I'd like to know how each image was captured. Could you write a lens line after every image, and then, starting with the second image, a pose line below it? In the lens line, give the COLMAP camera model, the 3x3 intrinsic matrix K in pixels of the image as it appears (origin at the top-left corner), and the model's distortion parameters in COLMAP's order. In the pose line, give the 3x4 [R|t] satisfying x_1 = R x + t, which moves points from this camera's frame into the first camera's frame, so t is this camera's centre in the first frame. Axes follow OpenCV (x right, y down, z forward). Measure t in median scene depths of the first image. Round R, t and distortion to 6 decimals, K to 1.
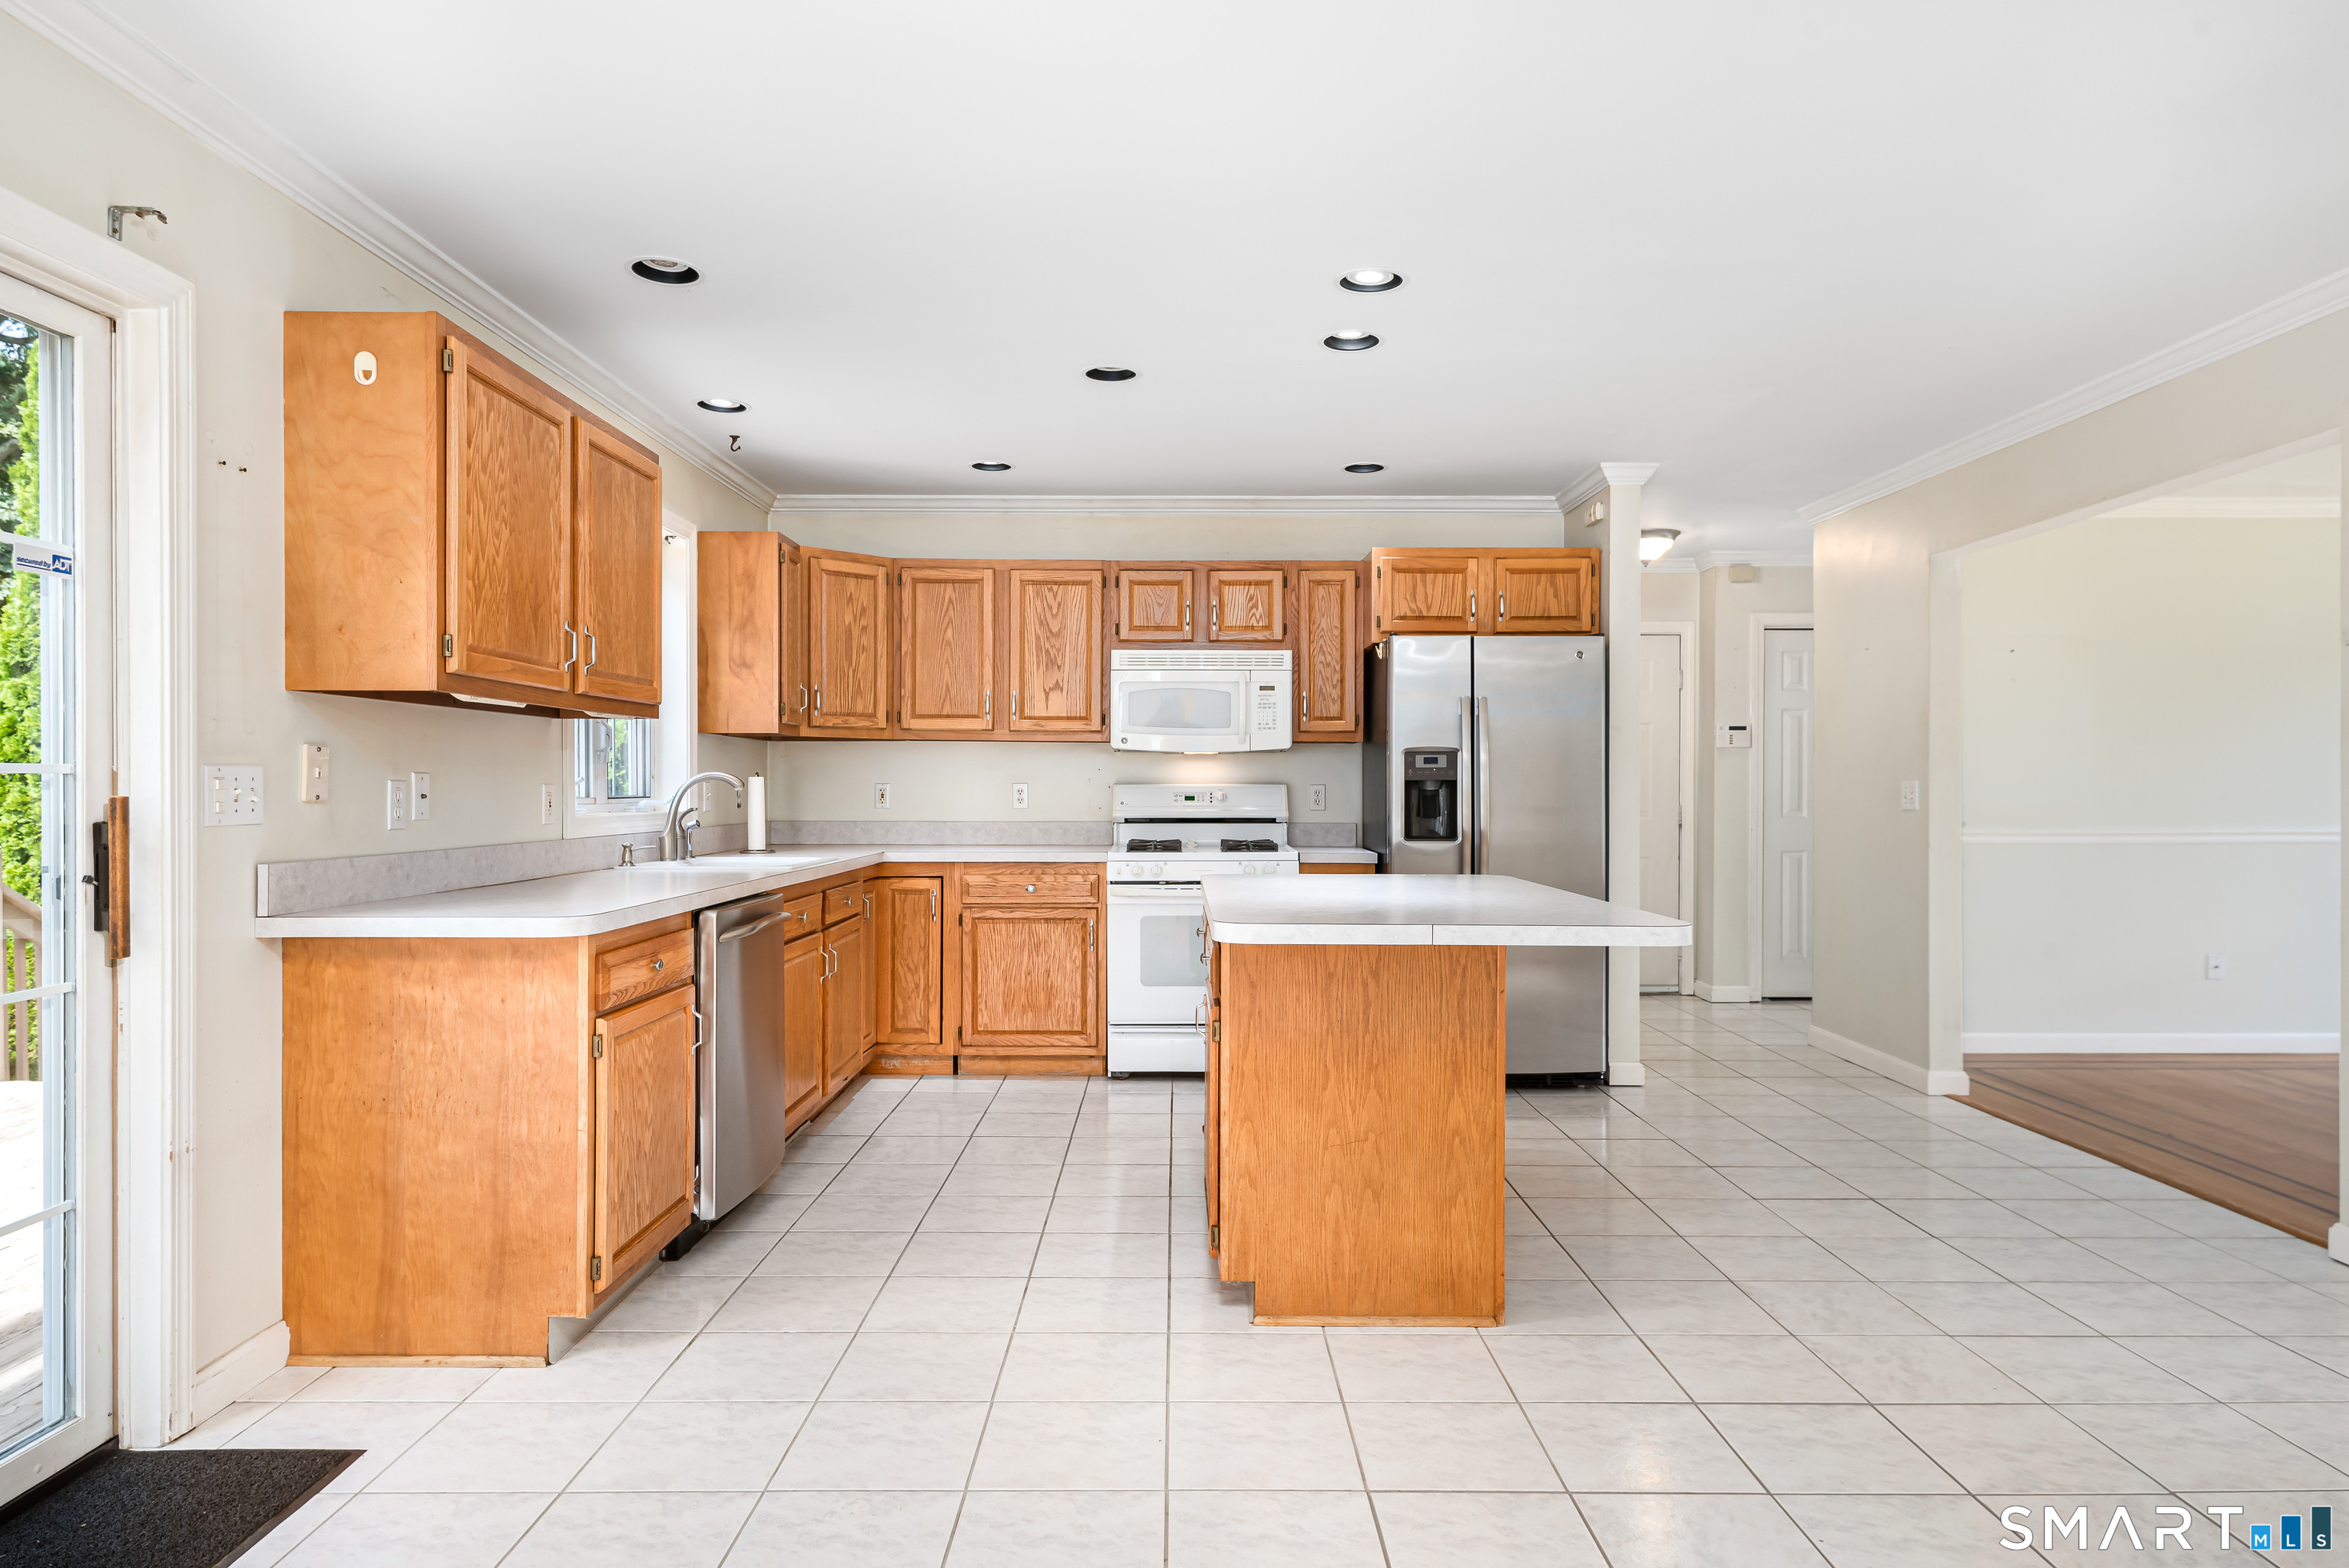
lens RADIAL K [[1370.6, 0, 1186.6], [0, 1370.6, 795.3], [0, 0, 1]] dist [-0.002596, -0.001413]
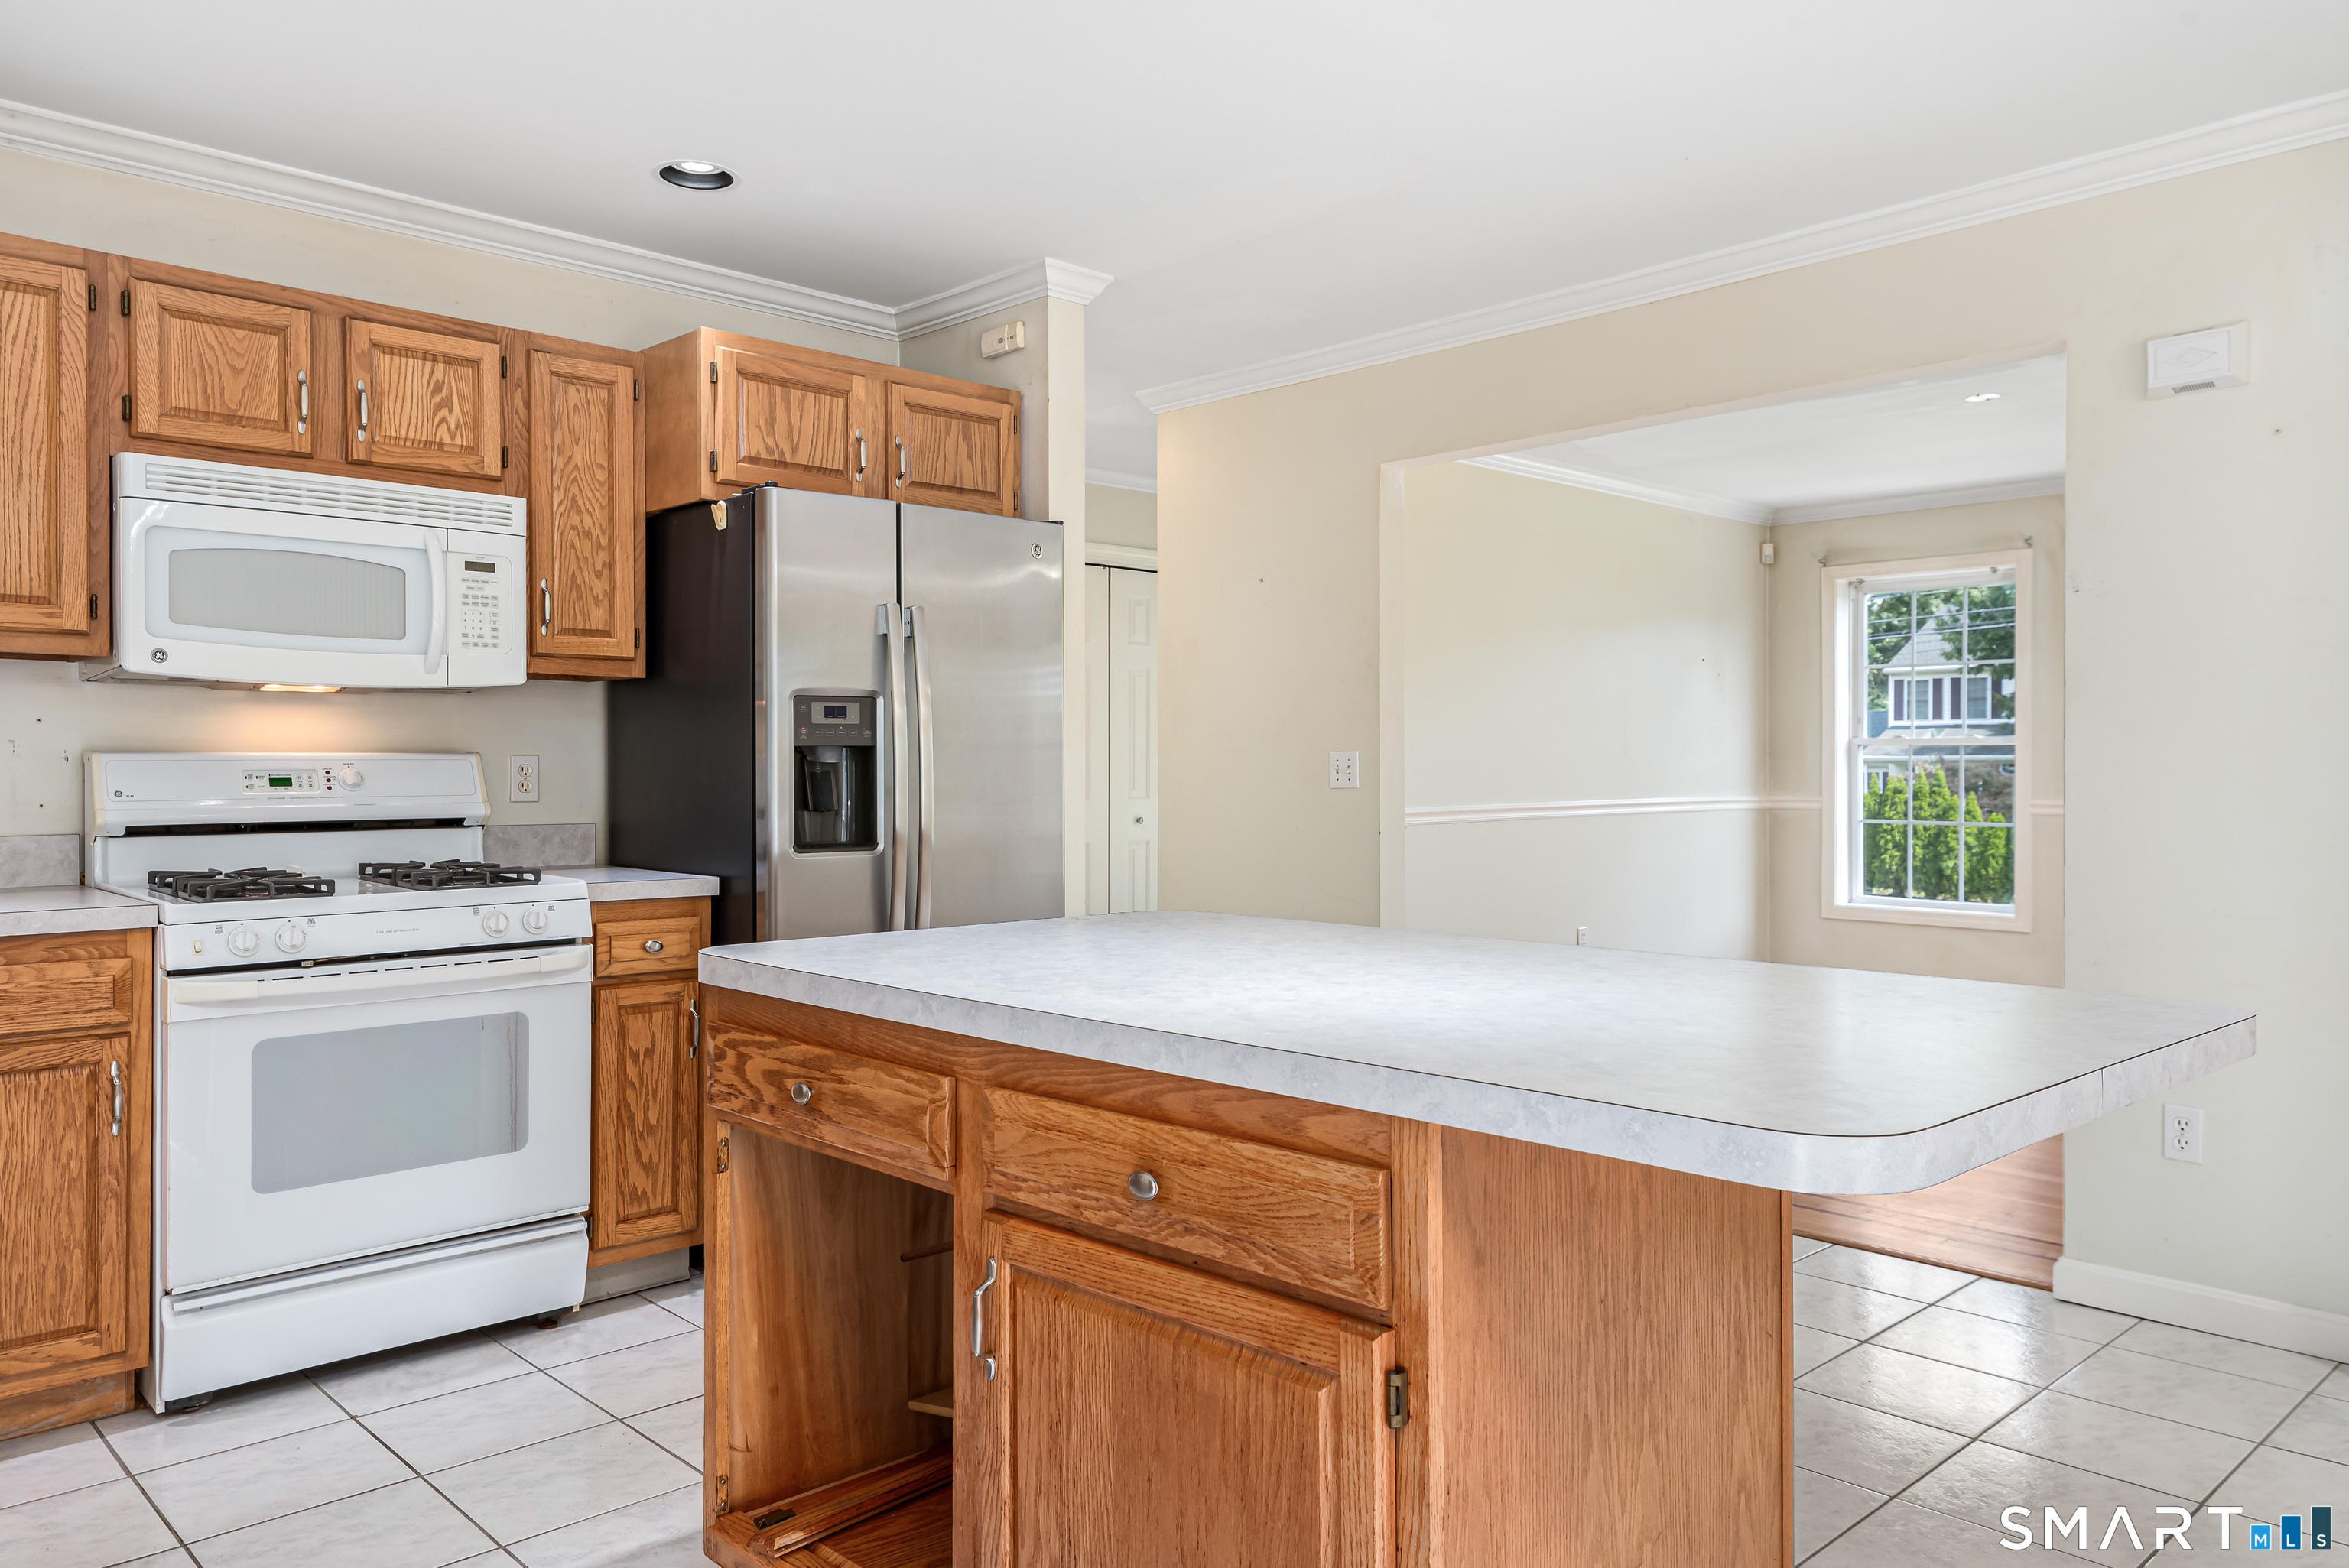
lens RADIAL K [[1622.0, 0, 1149.0], [0, 1622.0, 779.5], [0, 0, 1]] dist [0.031686, -0.004893]
pose [[0.736593, -0.007343, 0.676296, -0.177743], [0.006149, 0.999972, 0.004161, 0.000911], [-0.676308, 0.001093, 0.736618, 0.391504]]
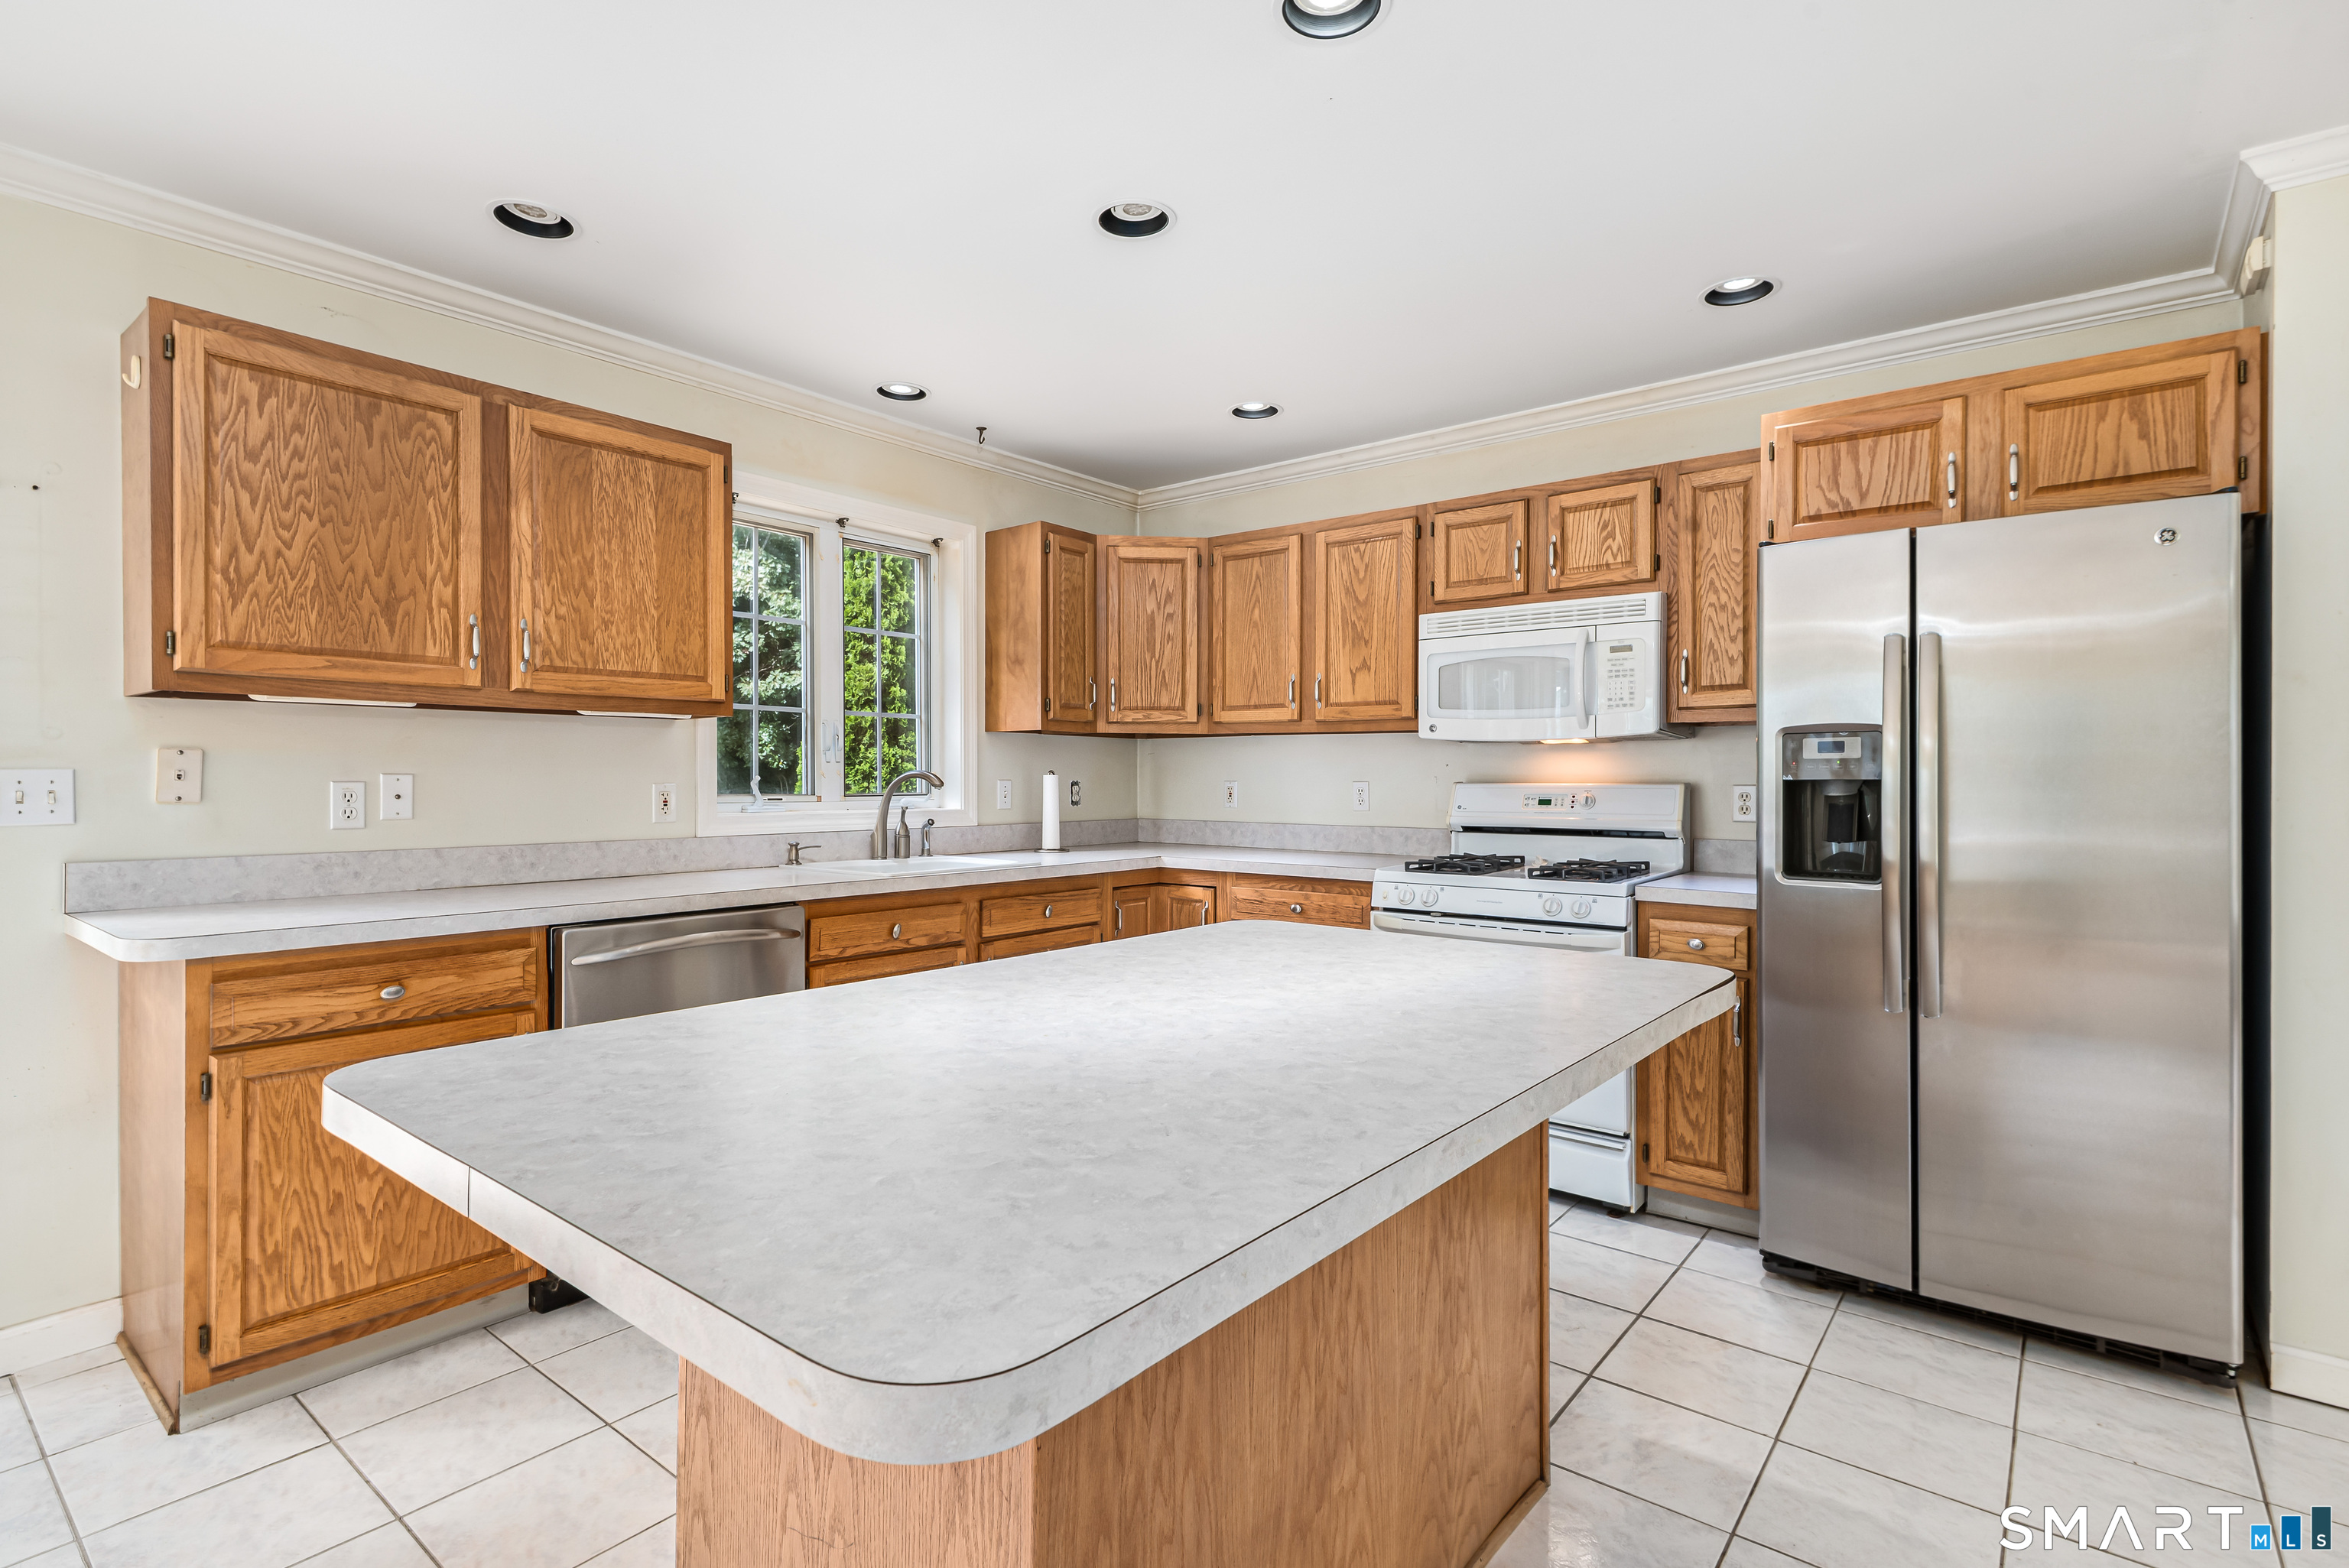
lens RADIAL K [[1116.4, 0, 1161.4], [0, 1116.4, 780.2], [0, 0, 1]] dist [0.014834, -0.009825]
pose [[0.772735, 0.002331, -0.634724, 0.251145], [-0.005911, 0.999976, -0.003524, -0.007072], [0.634701, 0.006475, 0.772730, 0.417861]]
